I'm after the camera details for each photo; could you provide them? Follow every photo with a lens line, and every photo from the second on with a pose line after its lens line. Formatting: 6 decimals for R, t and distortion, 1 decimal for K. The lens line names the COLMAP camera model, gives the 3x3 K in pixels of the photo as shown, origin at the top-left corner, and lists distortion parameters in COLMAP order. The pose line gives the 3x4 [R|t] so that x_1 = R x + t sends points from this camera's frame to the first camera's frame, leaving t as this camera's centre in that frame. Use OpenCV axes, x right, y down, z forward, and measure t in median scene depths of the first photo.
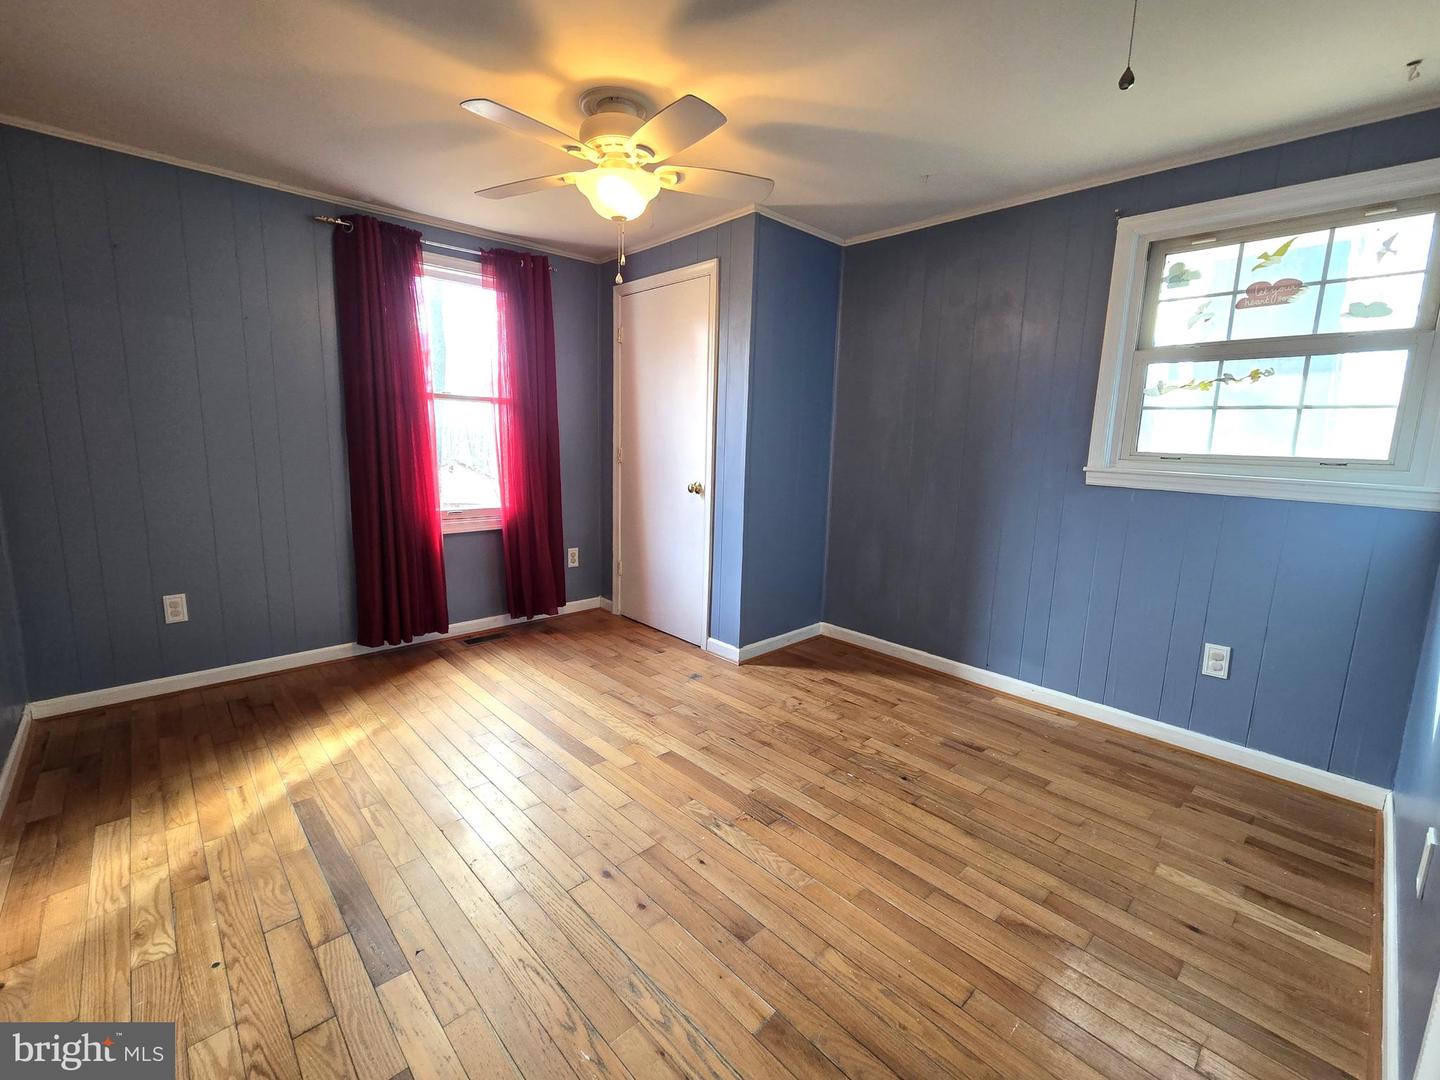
lens RADIAL K [[650.3, 0, 714.1], [0, 650.3, 544.6], [0, 0, 1]] dist [-0.004792, -0.000216]
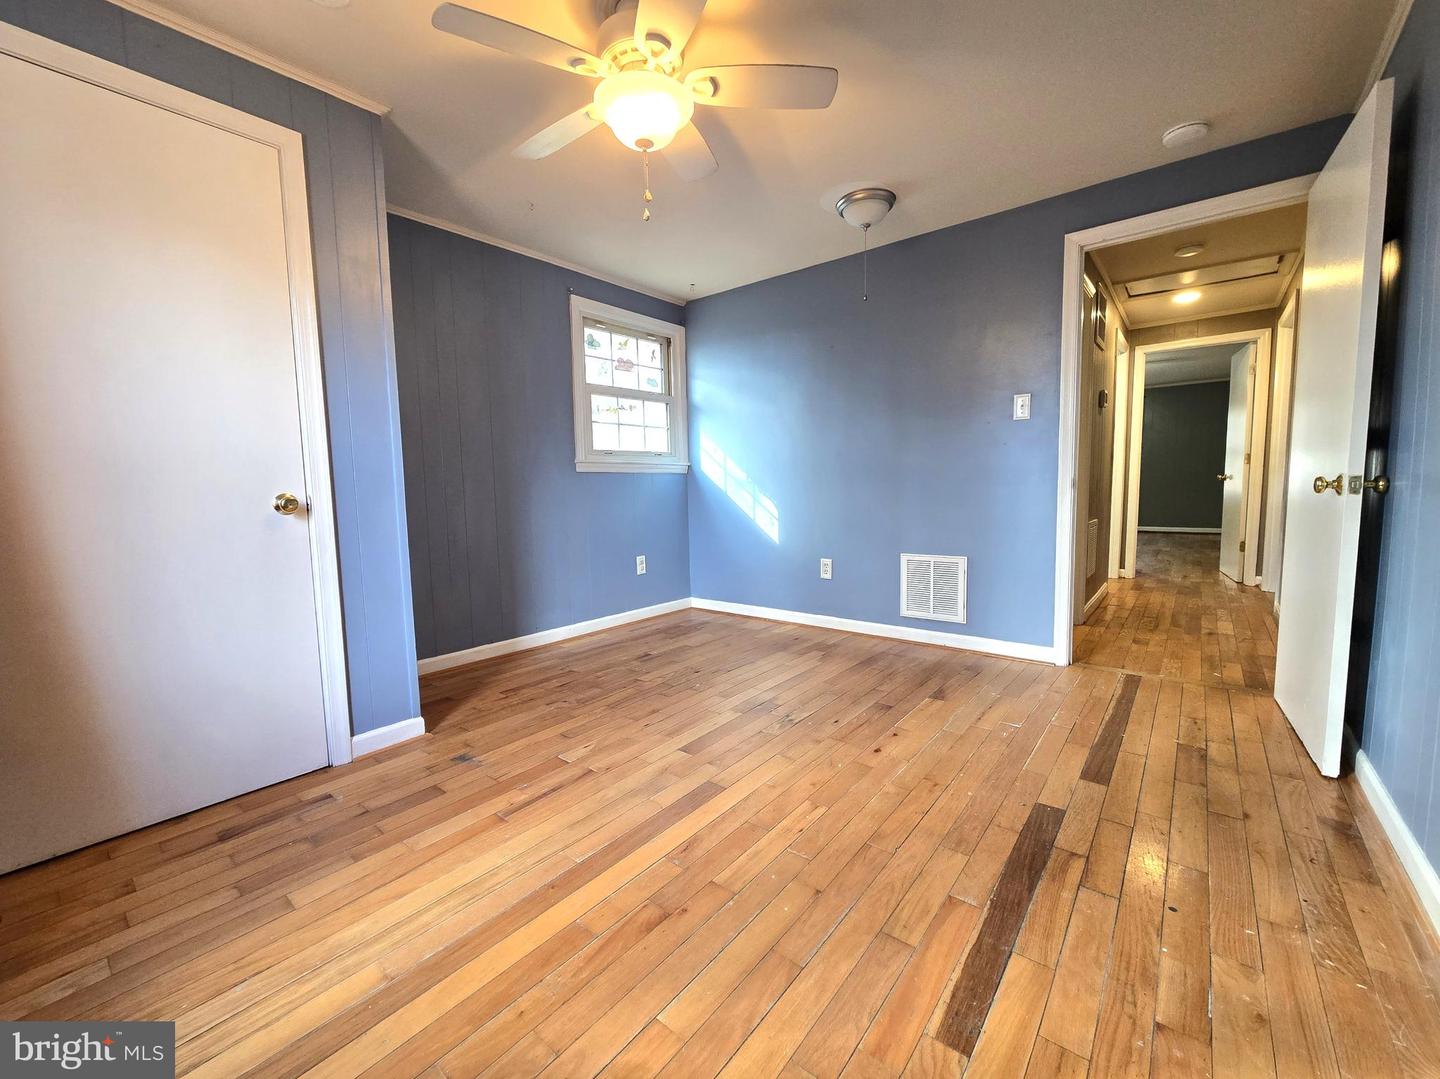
lens RADIAL K [[586.6, 0, 726.0], [0, 586.6, 547.7], [0, 0, 1]] dist [-0.001834, -0.000043]
pose [[-0.160752, -0.130982, 0.978265, -0.831391], [0.188504, 0.968836, 0.160695, -0.082971], [-0.968827, 0.210239, -0.131052, 0.946696]]
